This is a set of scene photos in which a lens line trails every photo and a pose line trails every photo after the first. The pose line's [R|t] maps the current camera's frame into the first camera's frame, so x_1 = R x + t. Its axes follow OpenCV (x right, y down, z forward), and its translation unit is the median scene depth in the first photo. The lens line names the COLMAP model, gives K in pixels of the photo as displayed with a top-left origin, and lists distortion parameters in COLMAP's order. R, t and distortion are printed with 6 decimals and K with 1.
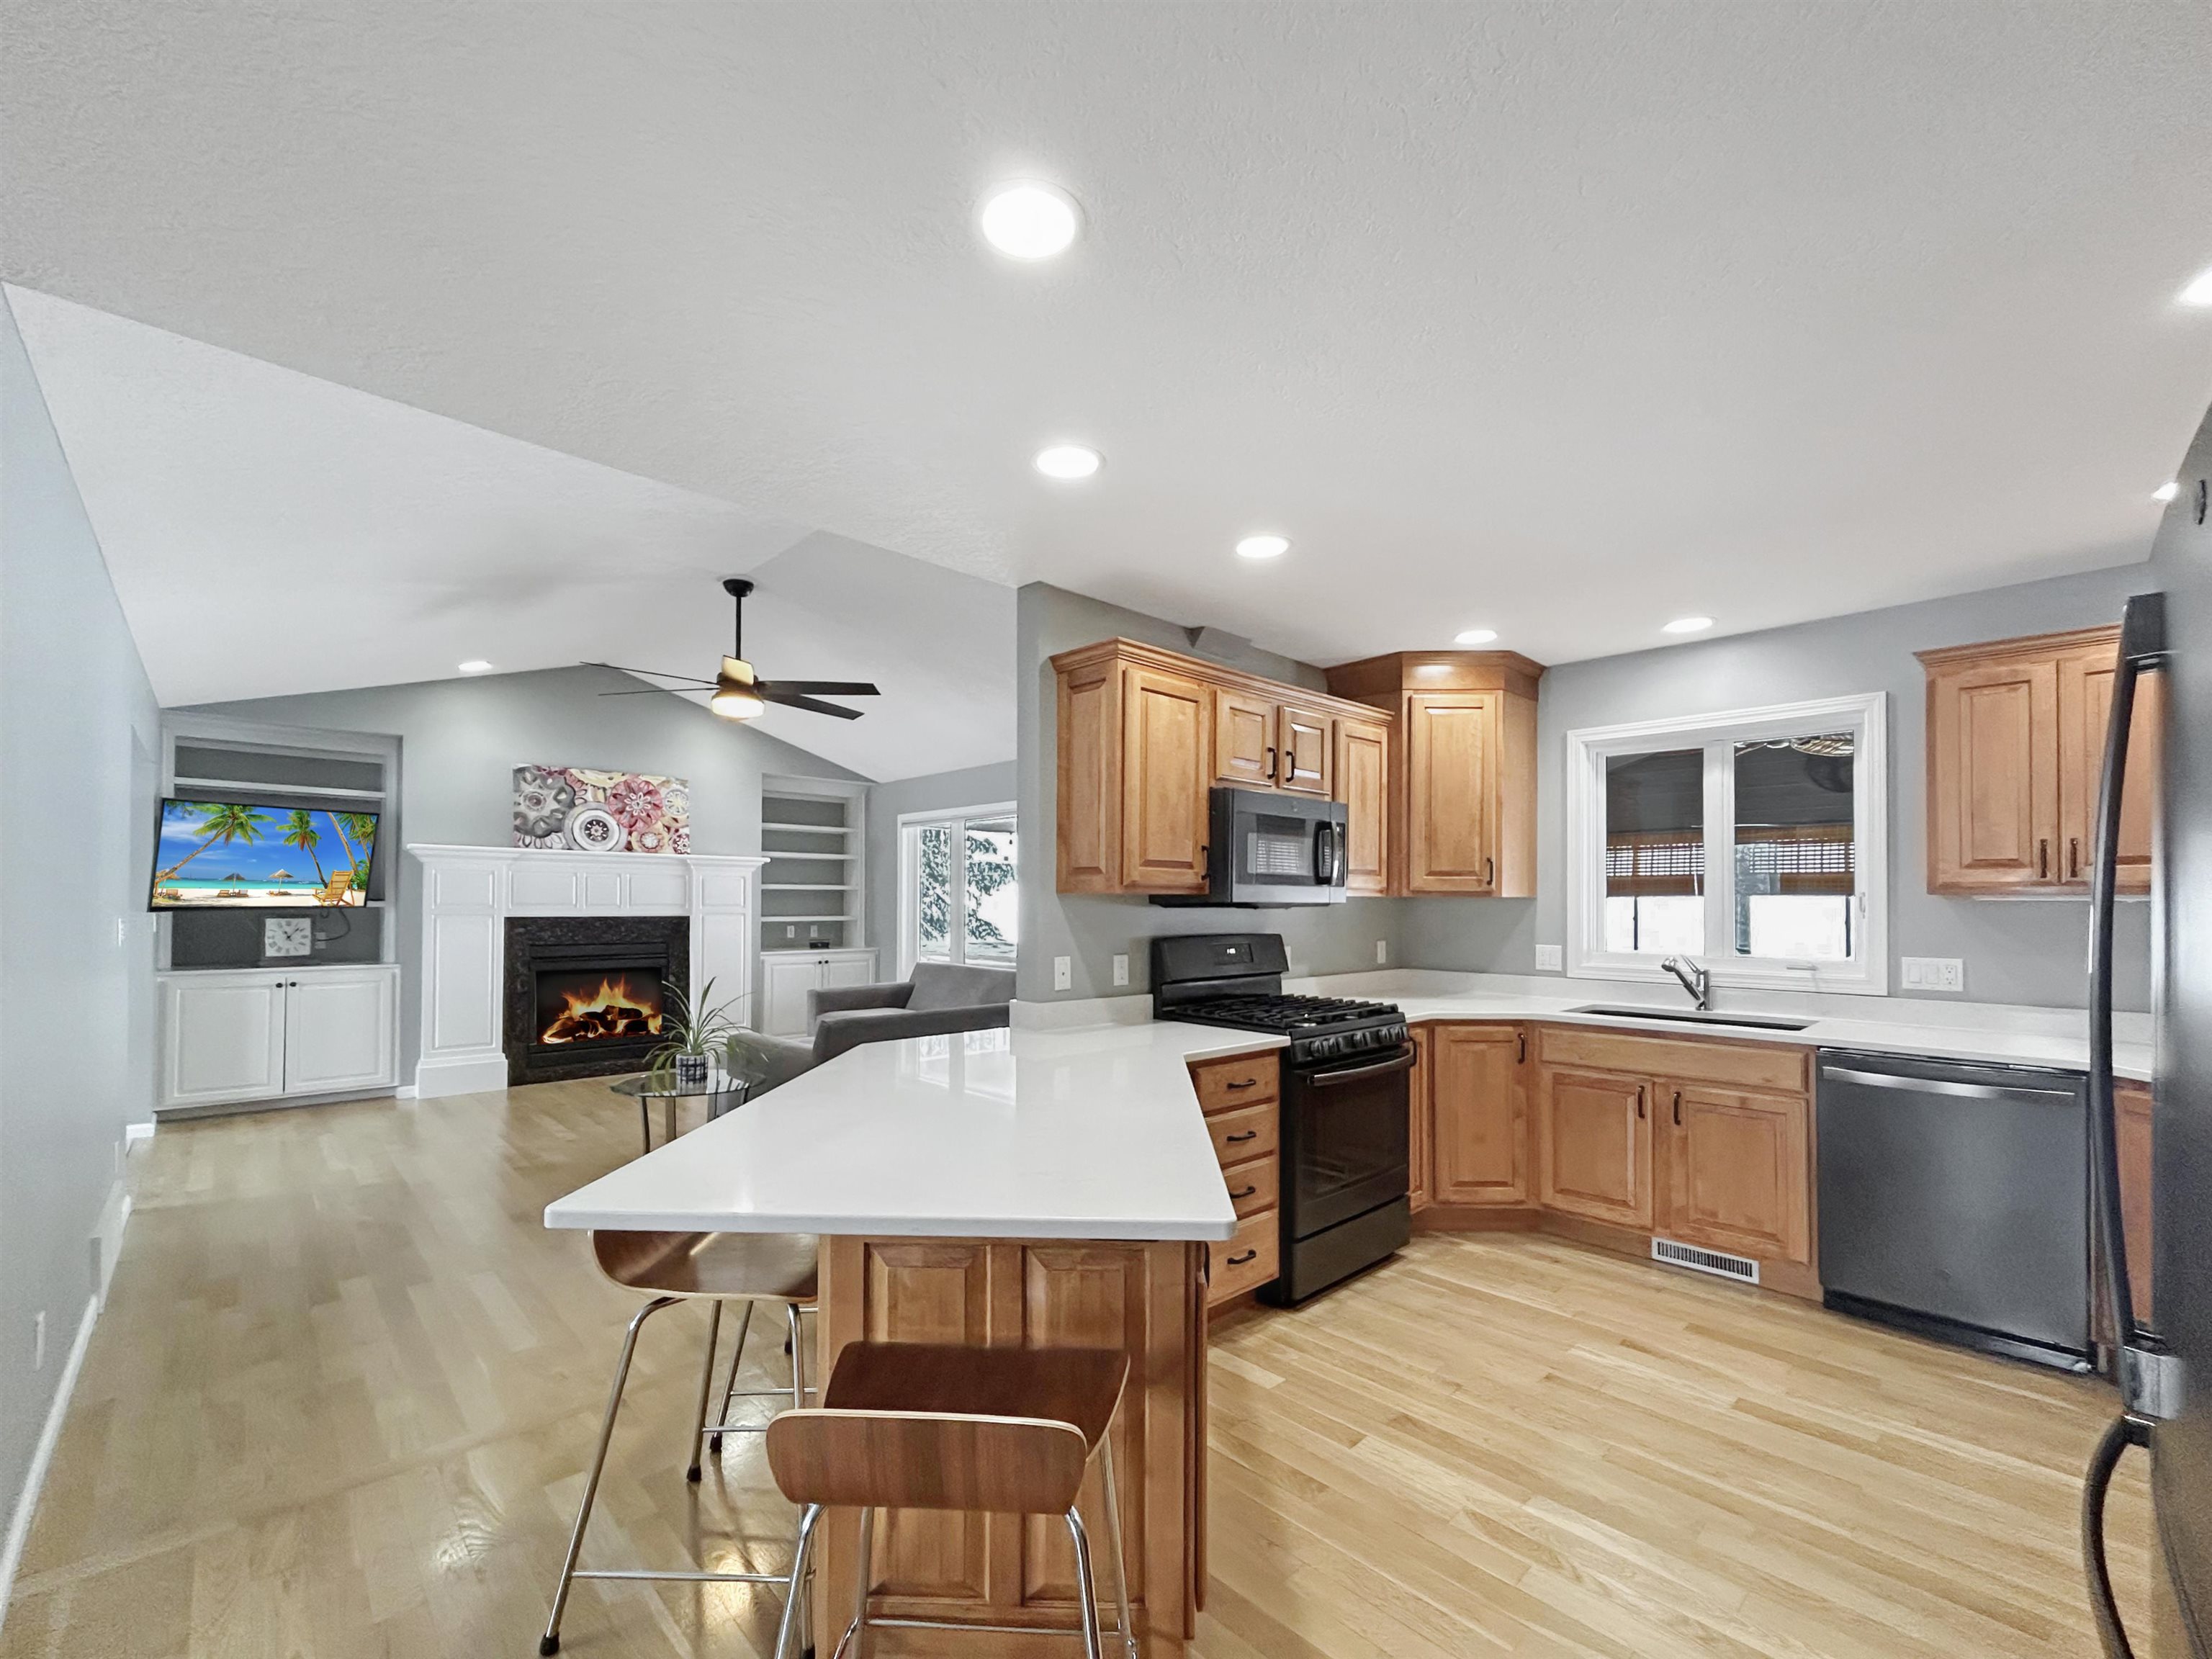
lens RADIAL K [[932.3, 0, 1091.4], [0, 932.3, 891.8], [0, 0, 1]] dist [-0.001751, 0.005439]
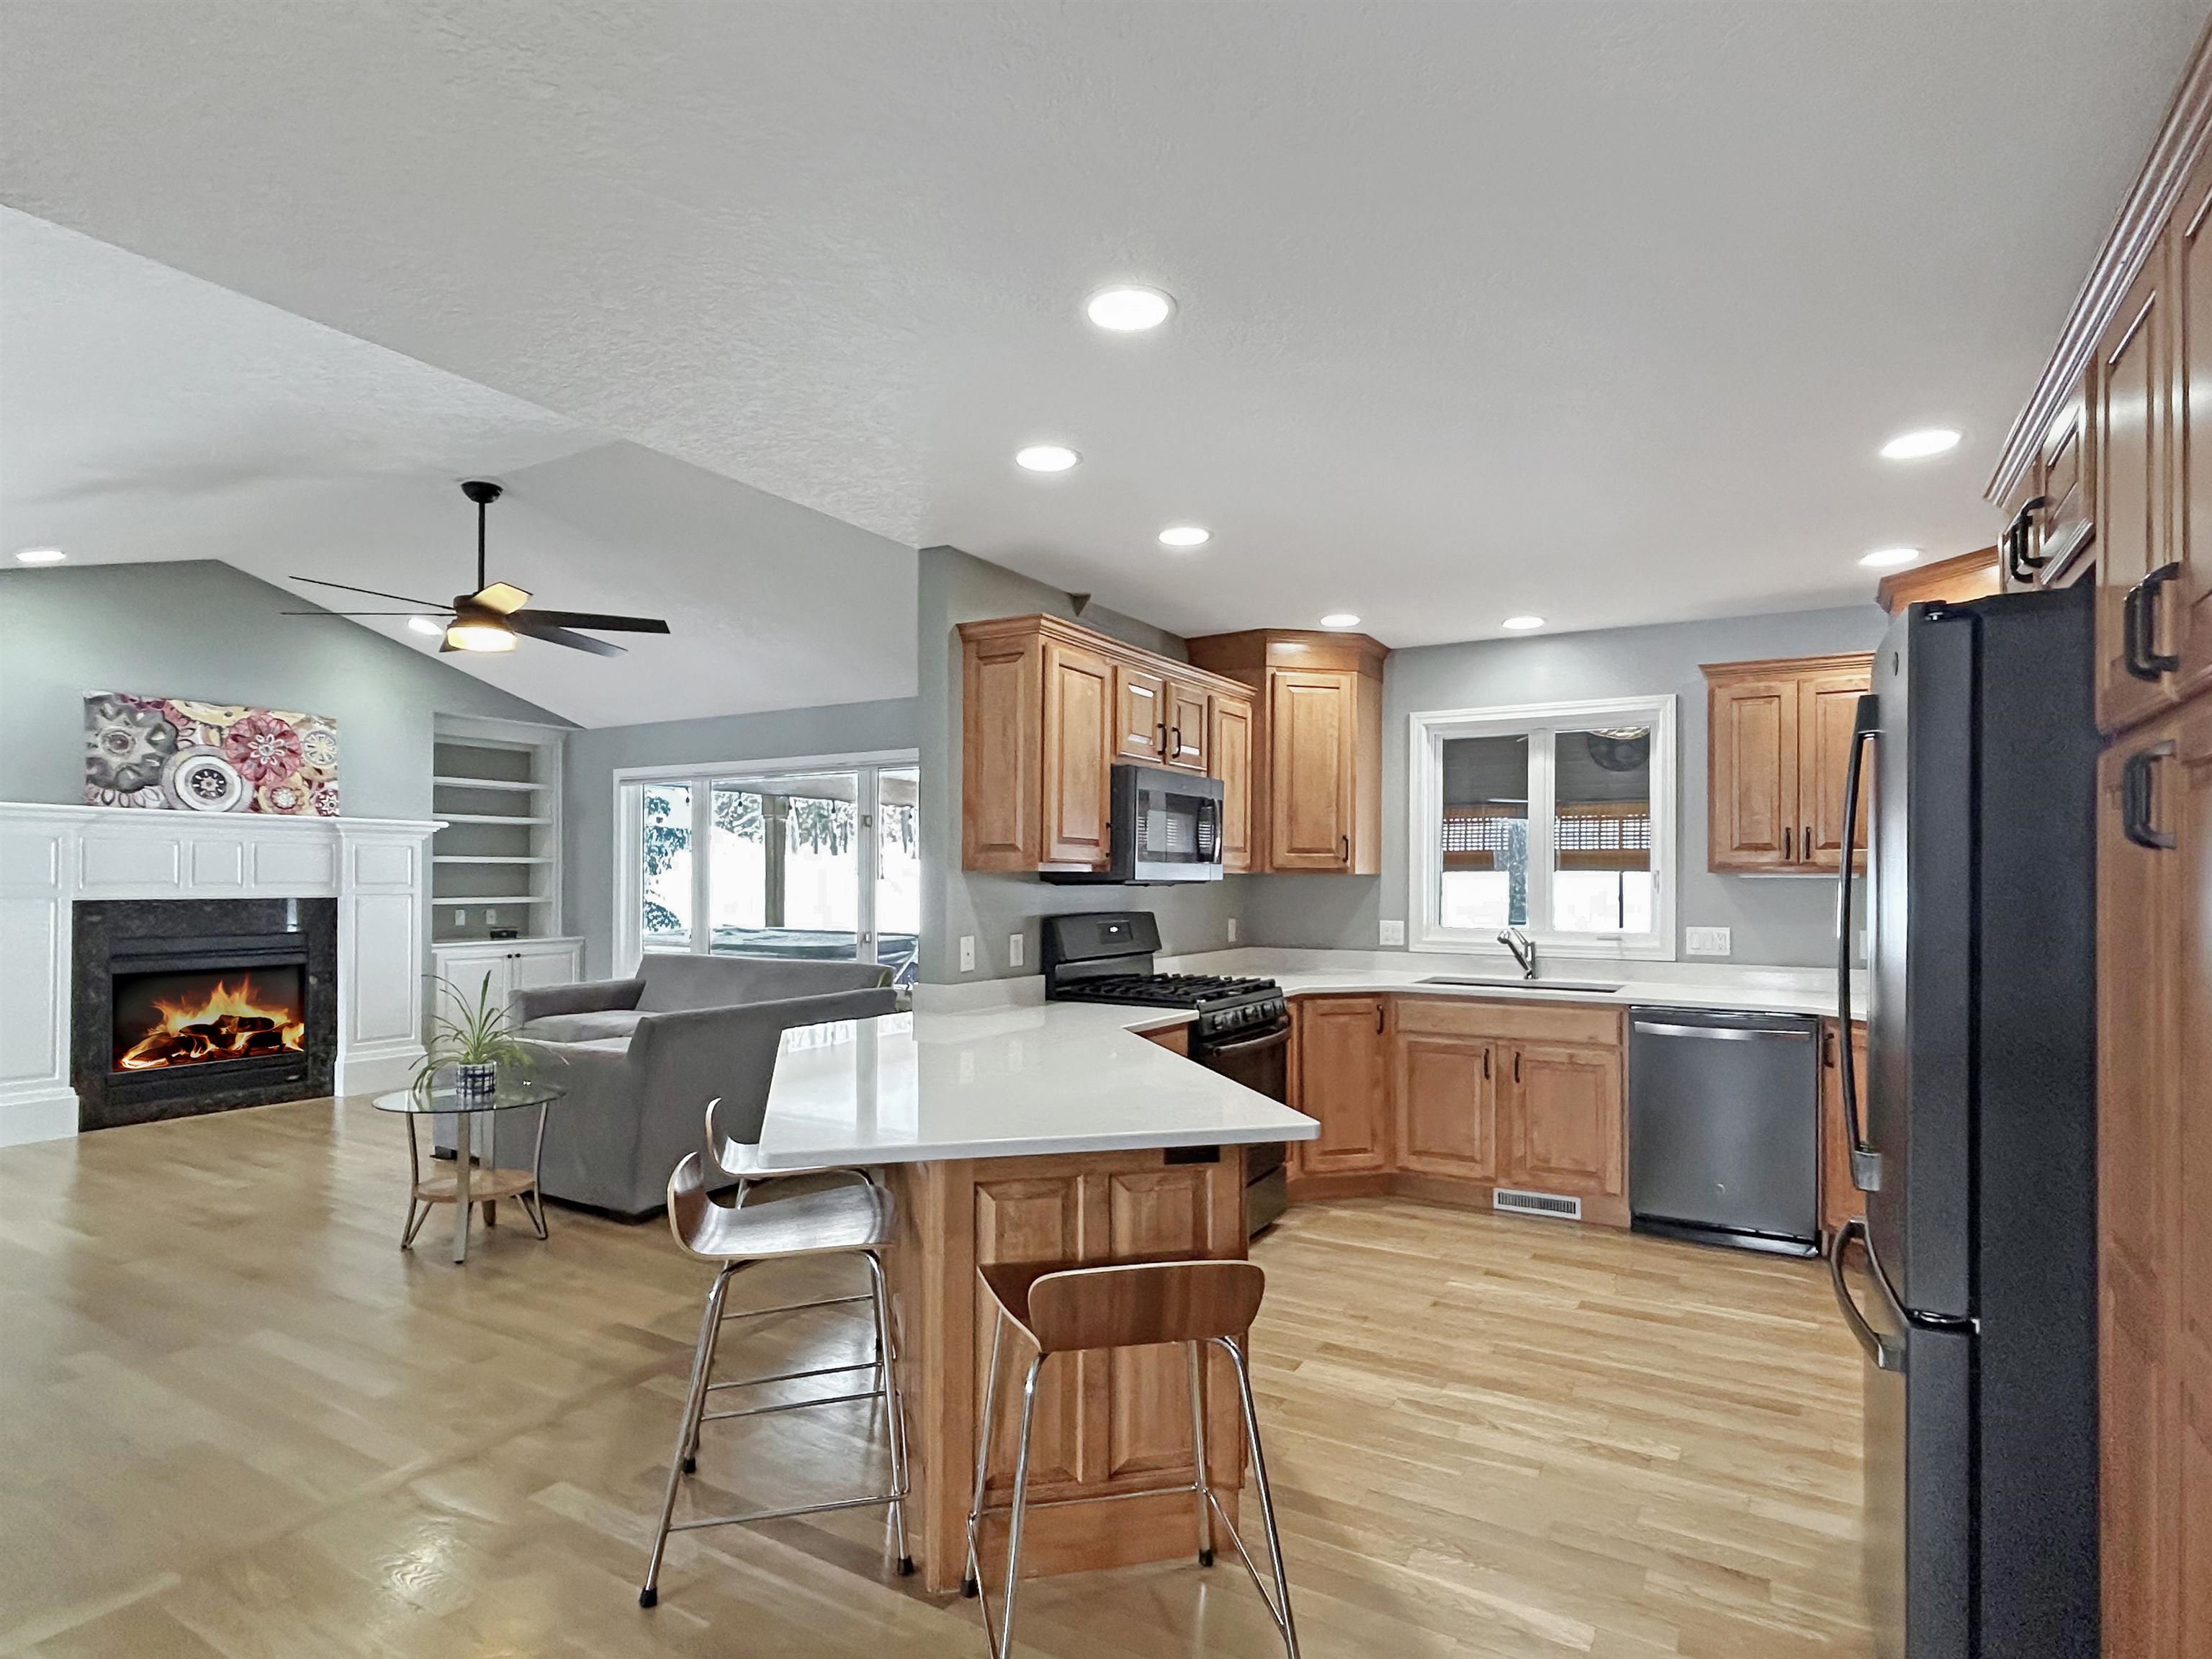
lens RADIAL K [[1175.7, 0, 1074.3], [0, 1175.7, 870.7], [0, 0, 1]] dist [-0.000555, 0.009791]
pose [[0.964493, 0.000418, 0.264108, -0.206097], [-0.001828, 0.999985, 0.005096, -0.004132], [-0.264102, -0.005398, 0.964480, -0.167834]]
